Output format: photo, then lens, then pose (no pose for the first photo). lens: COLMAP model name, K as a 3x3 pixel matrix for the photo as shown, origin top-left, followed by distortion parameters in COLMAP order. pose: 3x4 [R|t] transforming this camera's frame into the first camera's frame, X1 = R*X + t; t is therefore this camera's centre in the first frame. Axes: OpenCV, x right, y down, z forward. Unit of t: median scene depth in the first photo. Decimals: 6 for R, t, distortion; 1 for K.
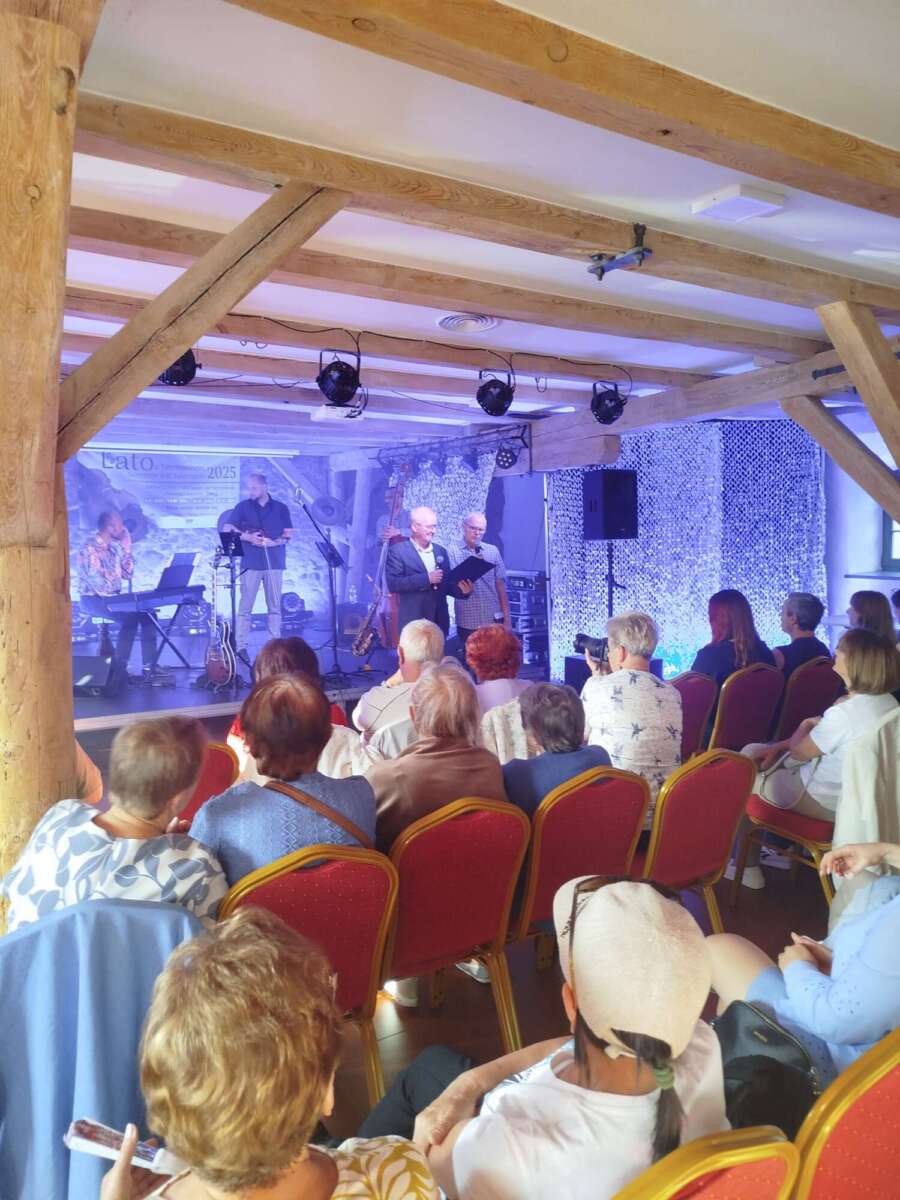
lens RADIAL K [[840.8, 0, 447.2], [0, 840.8, 603.8], [0, 0, 1]] dist [0.004915, 0.015848]
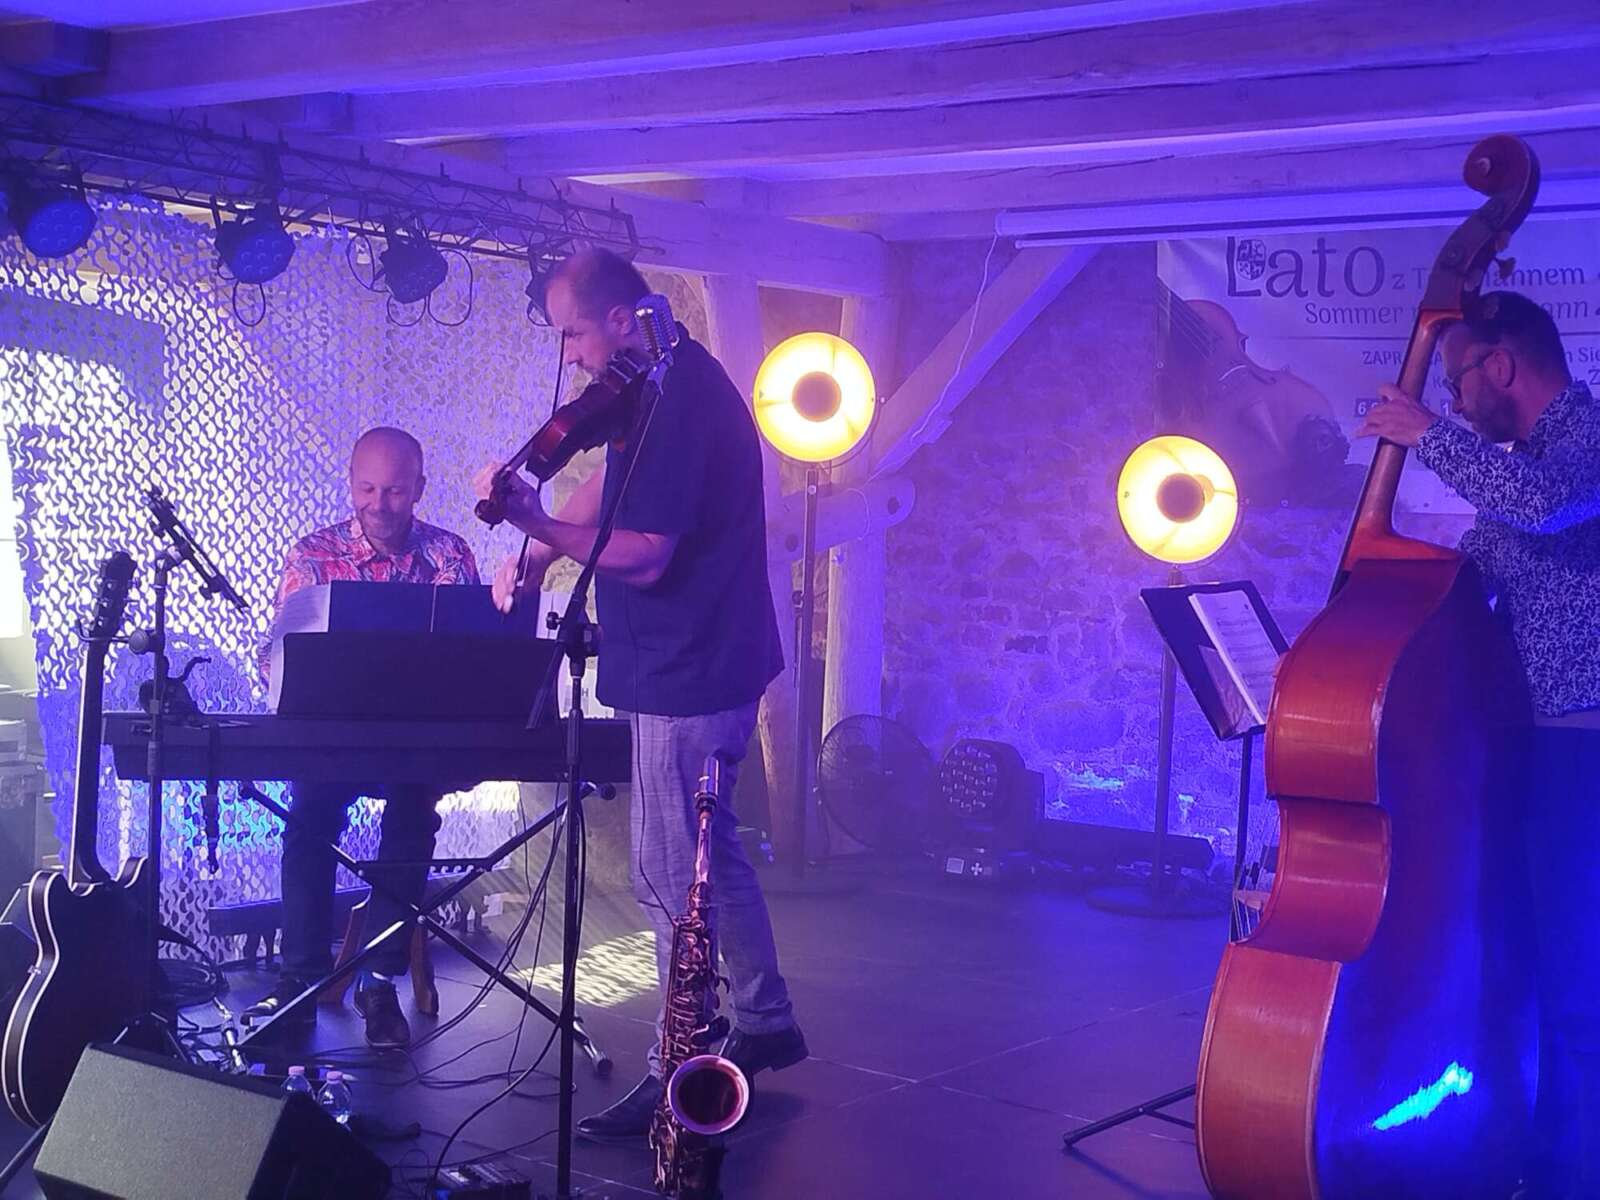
lens RADIAL K [[2265.4, 0, 799.6], [0, 2265.4, 603.8], [0, 0, 1]] dist [0.103796, 0.000000]
pose [[0.393891, 0.061523, -0.917096, 0.513933], [-0.118123, 0.992872, 0.015873, -0.110024], [0.911535, 0.102077, 0.398351, 1.181858]]
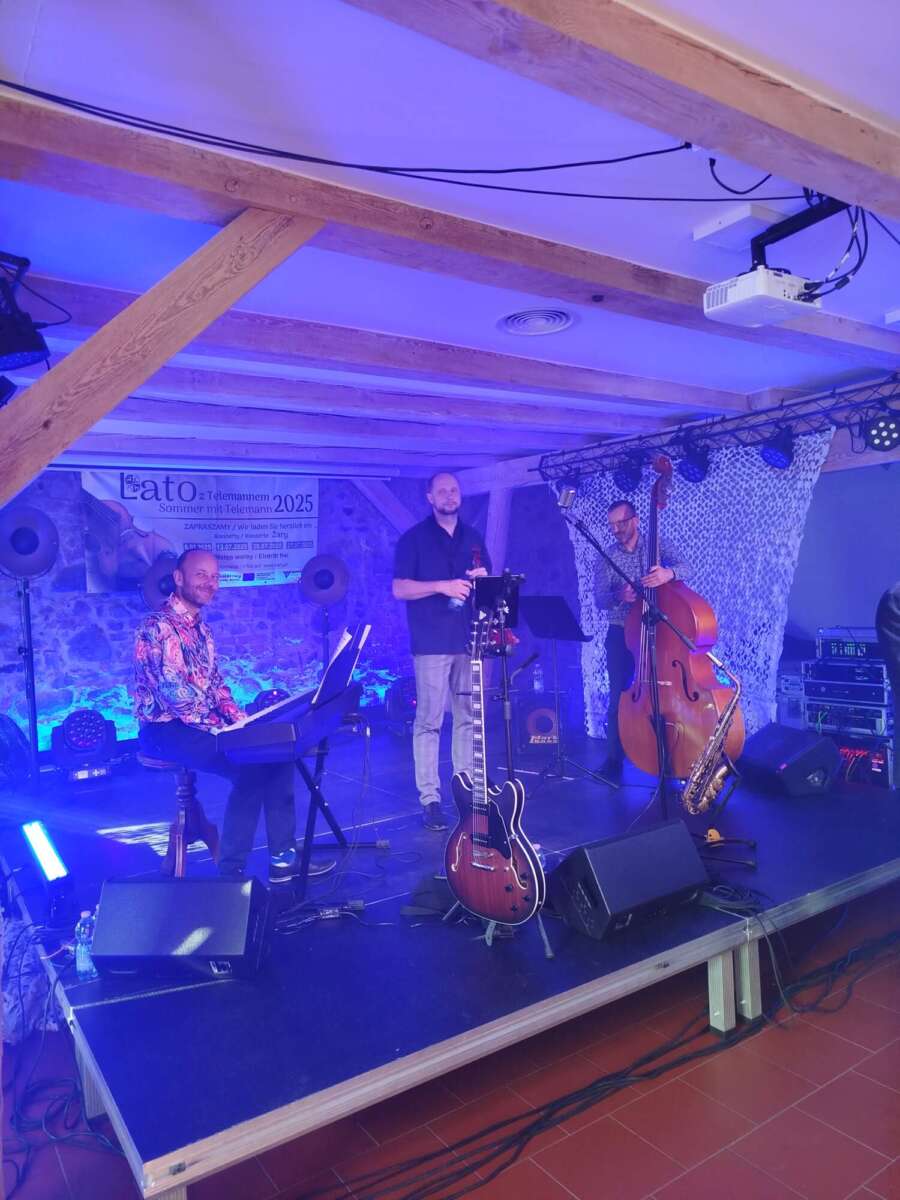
lens RADIAL K [[840.8, 0, 451.2], [0, 840.8, 607.1], [0, 0, 1]] dist [0.004915, 0.015848]
pose [[0.997558, -0.043341, 0.054778, -0.403612], [0.046732, 0.996968, -0.062216, -0.054587], [-0.051915, 0.064624, 0.996558, 0.719190]]
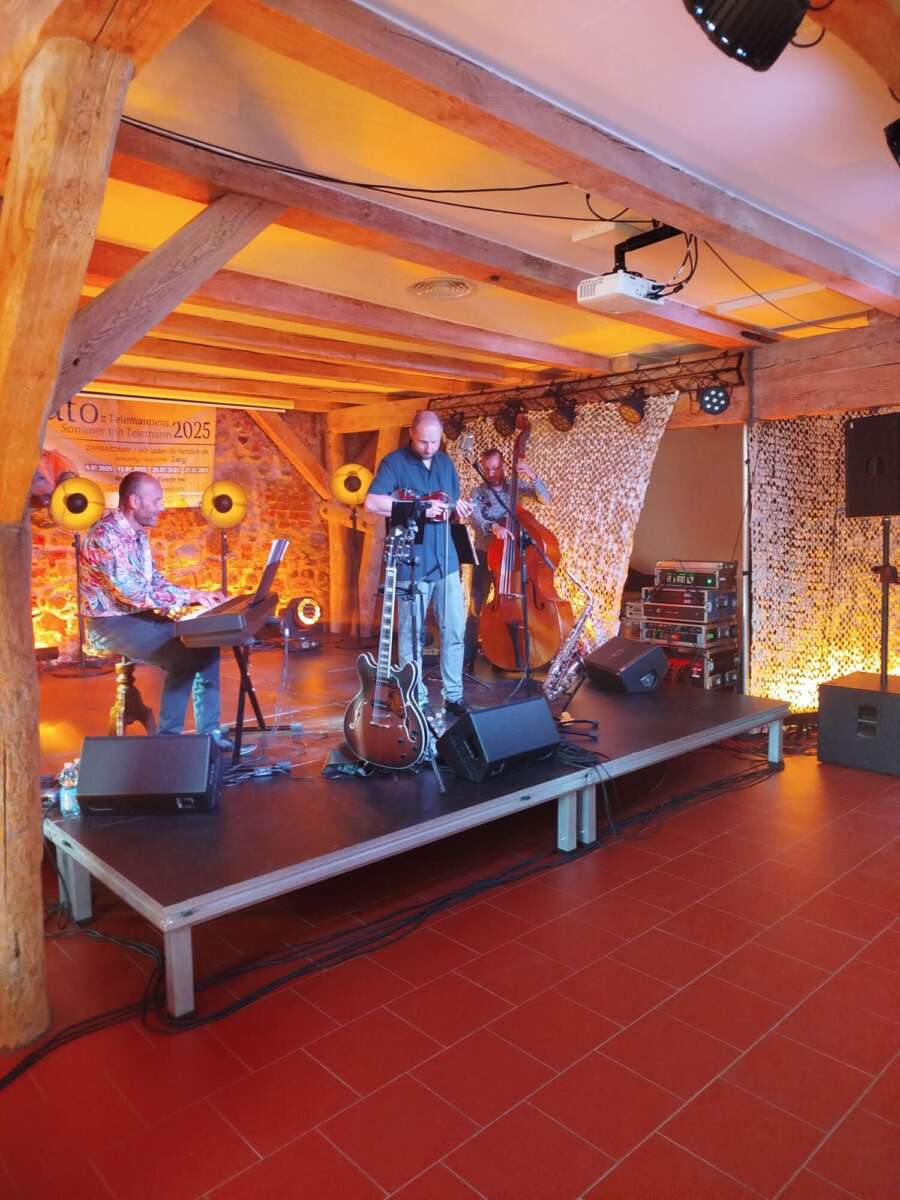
lens RADIAL K [[840.8, 0, 445.0], [0, 840.8, 603.8], [0, 0, 1]] dist [0.004915, 0.015848]
pose [[0.978802, -0.024568, 0.203328, -0.458865], [0.022419, 0.999666, 0.012863, -0.030360], [-0.203576, -0.008032, 0.979026, 0.575997]]
